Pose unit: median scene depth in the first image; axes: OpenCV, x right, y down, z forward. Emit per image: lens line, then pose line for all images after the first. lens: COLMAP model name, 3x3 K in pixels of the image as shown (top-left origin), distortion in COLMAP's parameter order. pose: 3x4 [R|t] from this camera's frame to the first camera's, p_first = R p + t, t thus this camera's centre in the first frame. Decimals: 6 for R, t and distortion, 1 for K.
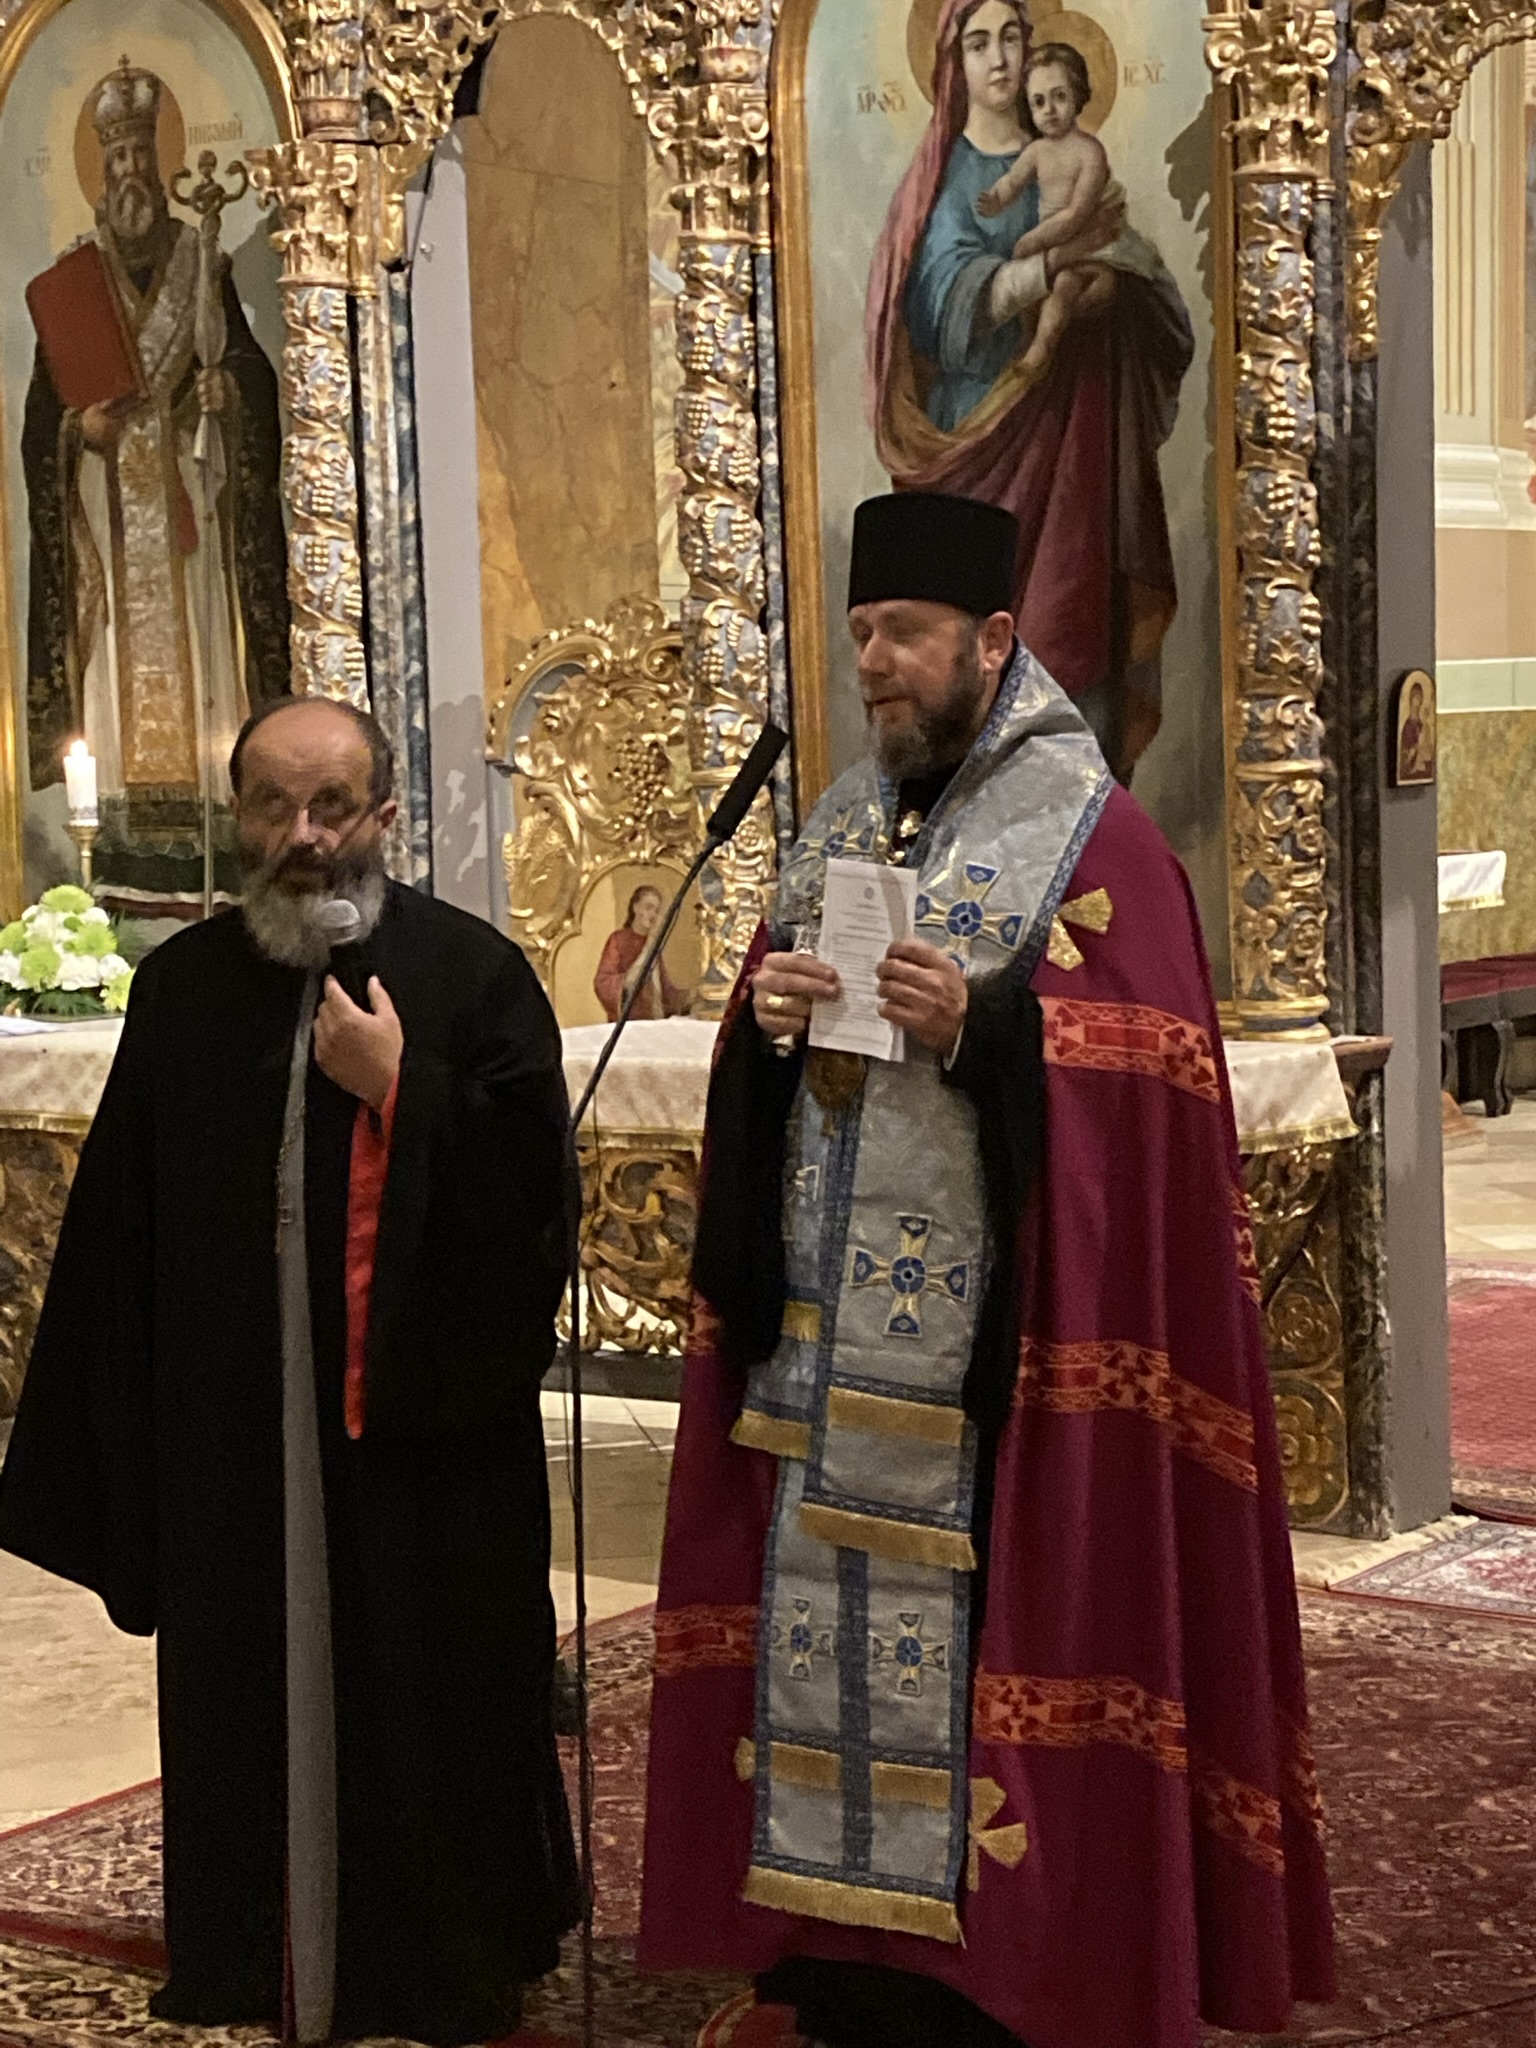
lens RADIAL K [[3857.1, 0, 784.0], [0, 3857.1, 1028.2], [0, 0, 1]] dist [0.284803, -1.363452]
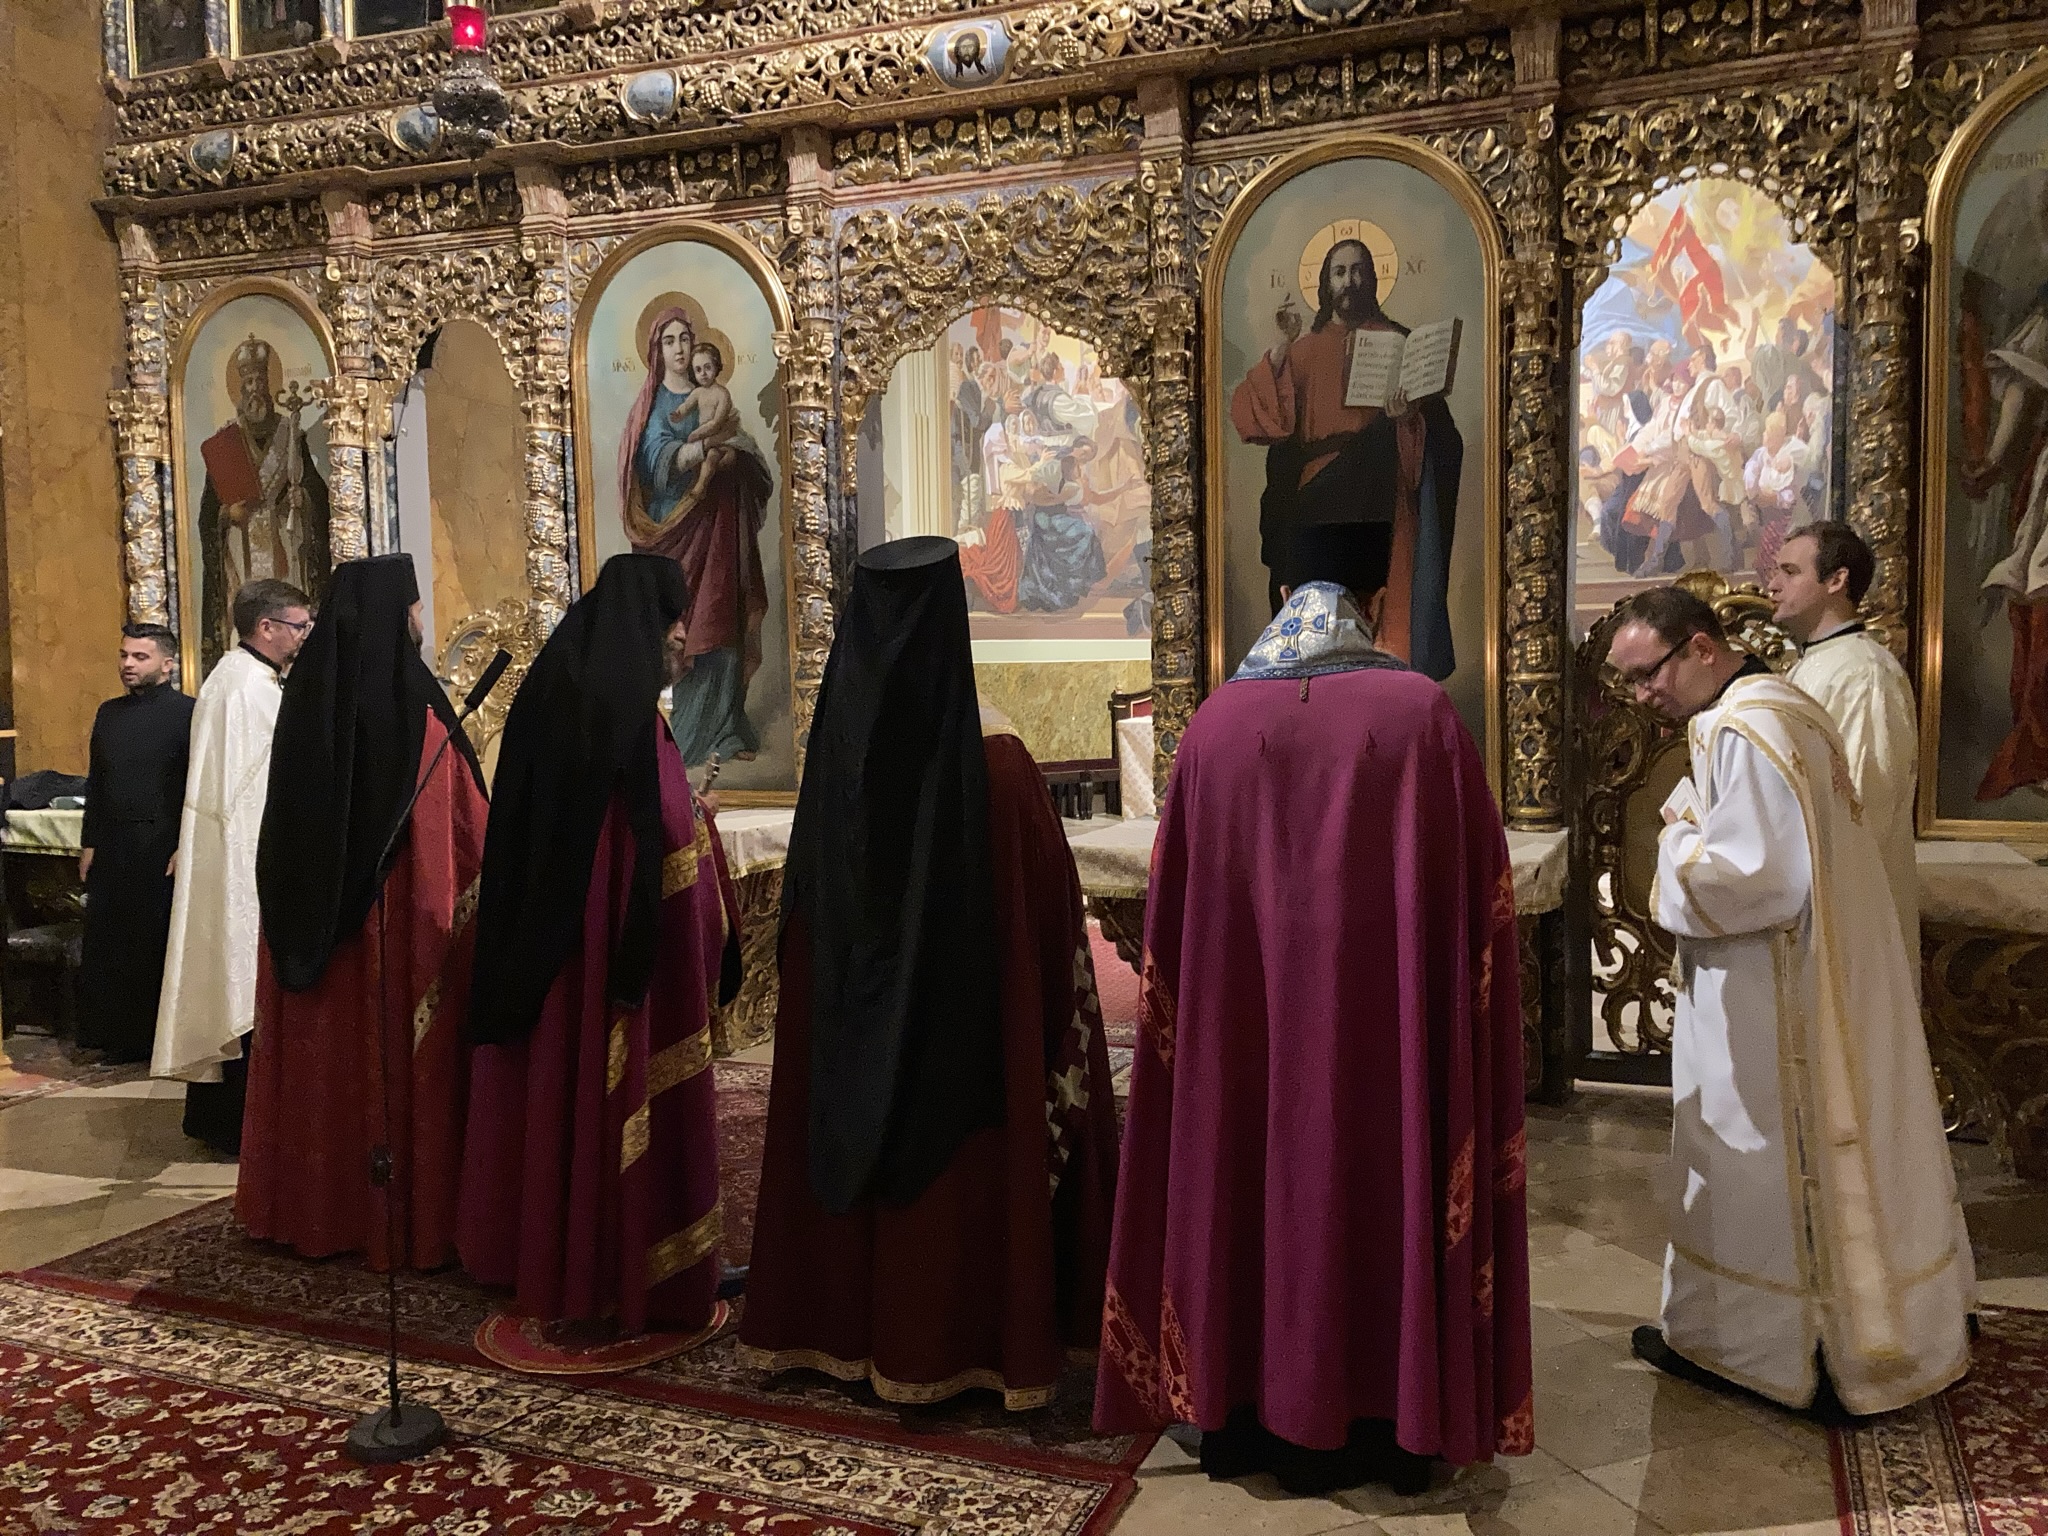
lens RADIAL K [[1672.5, 0, 1019.4], [0, 1672.5, 757.4], [0, 0, 1]] dist [0.022079, -0.005787]
pose [[0.977206, -0.004936, 0.212234, 0.039885], [0.010896, 0.999578, -0.026917, 0.000238], [-0.212012, 0.028616, 0.976848, 0.074495]]
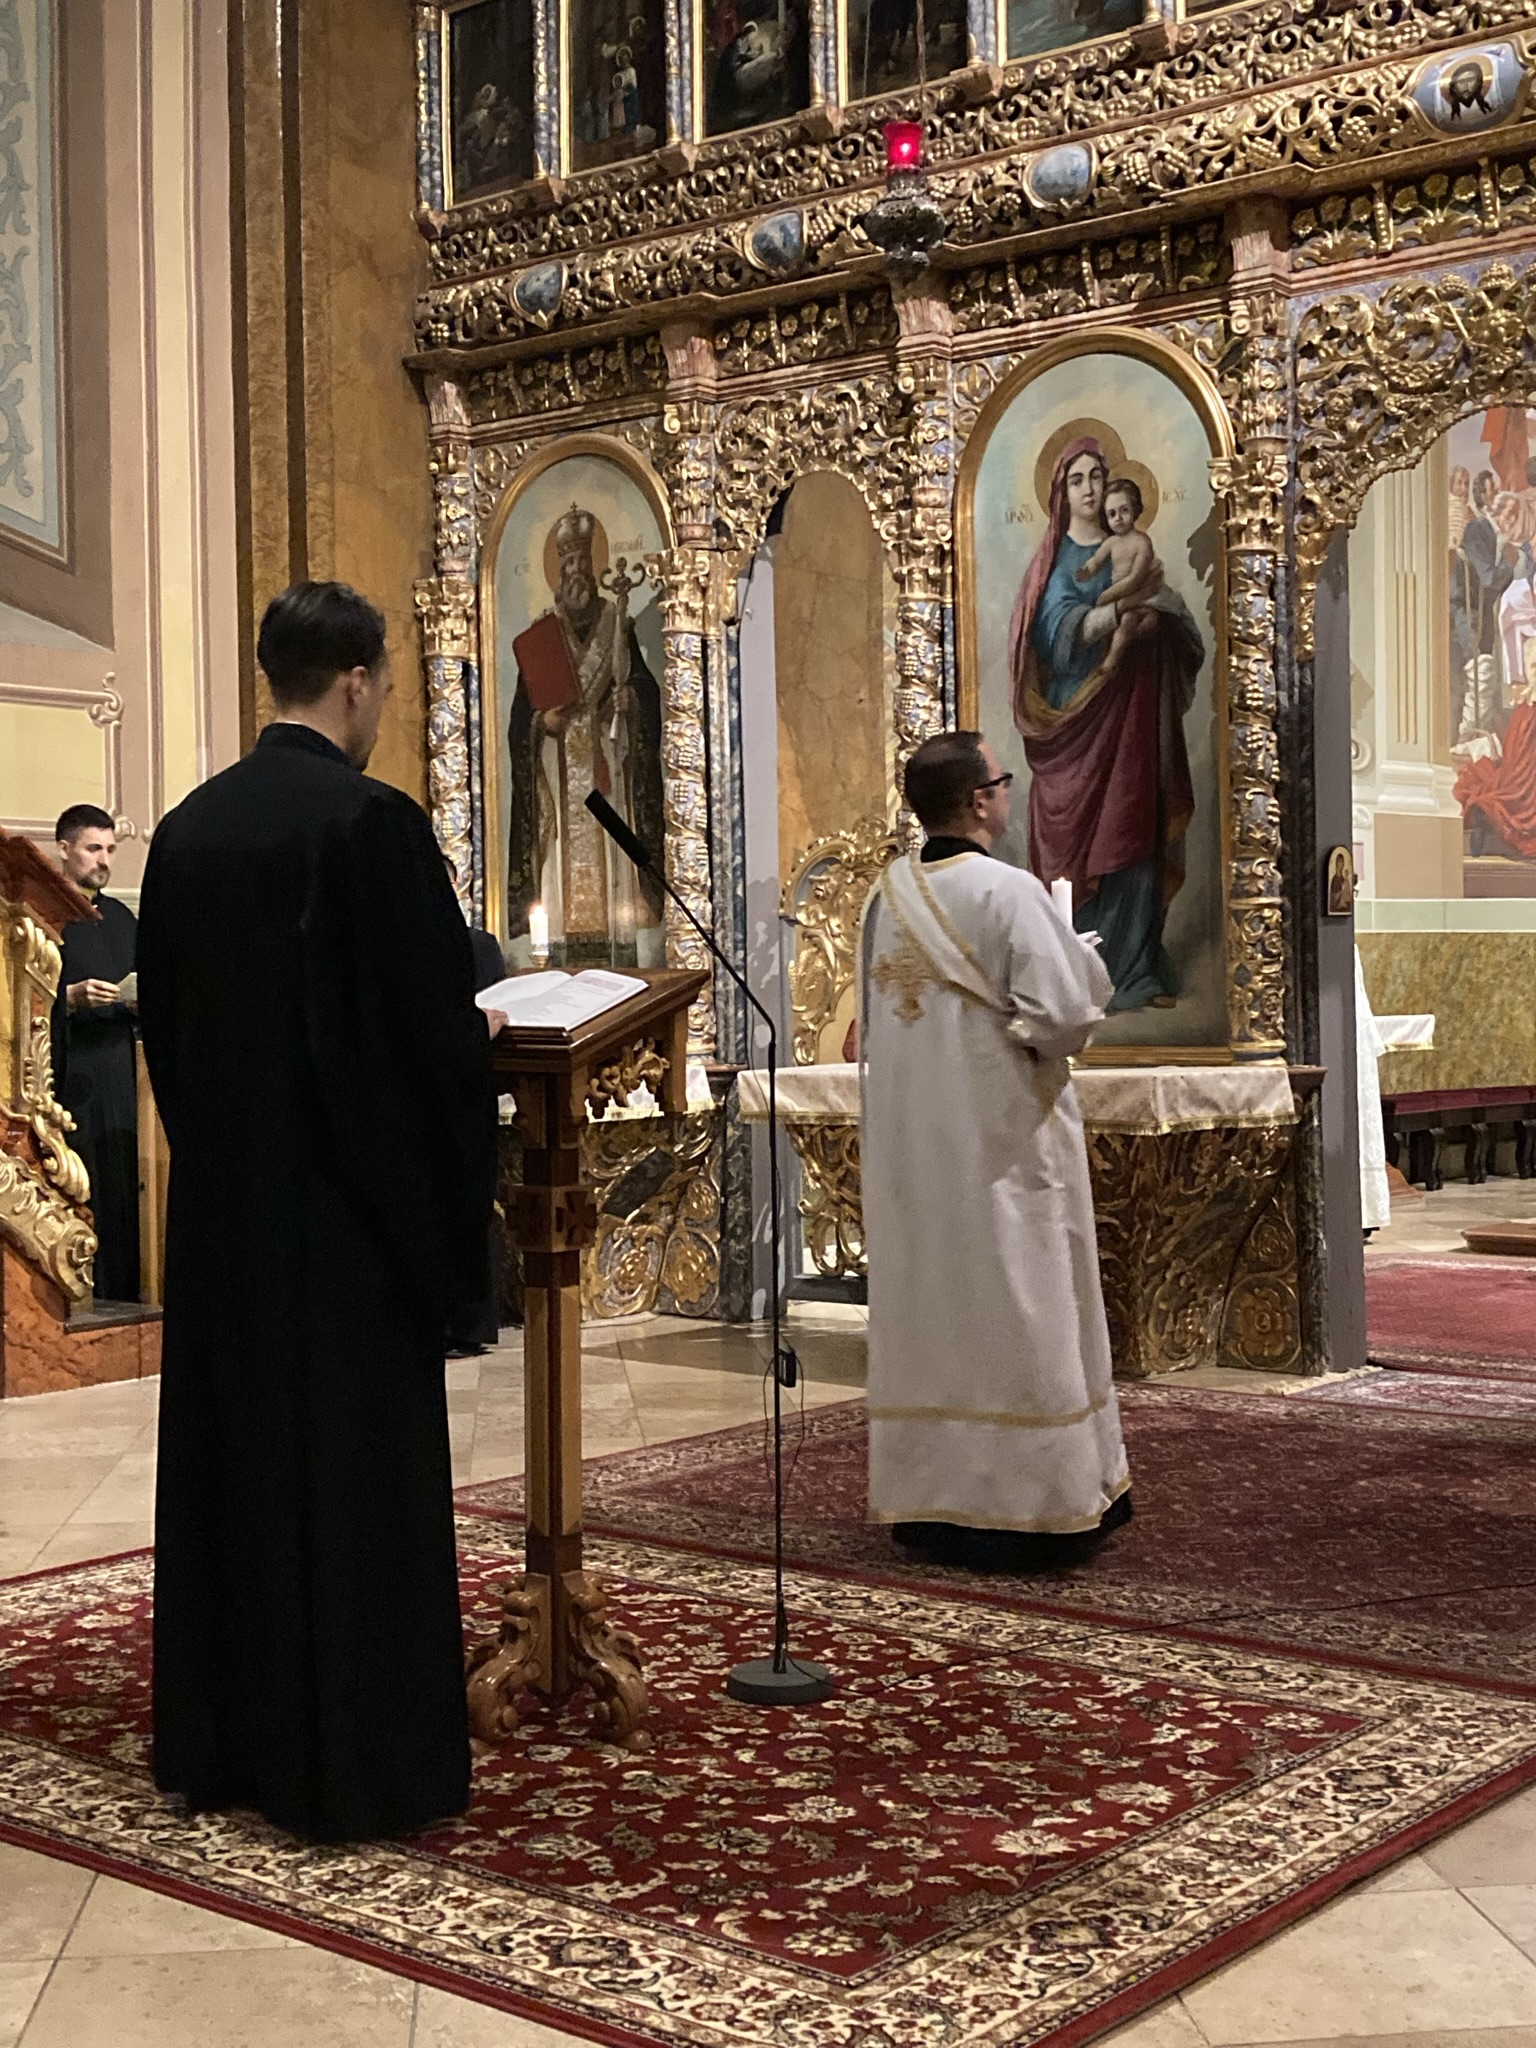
lens RADIAL K [[2597.7, 0, 788.1], [0, 2597.7, 1022.4], [0, 0, 1]] dist [0.205062, -0.731202]
pose [[0.997121, 0.006985, -0.075511, 0.012276], [-0.012304, 0.997456, -0.070217, 0.060385], [0.074828, 0.070944, 0.994670, -0.115608]]
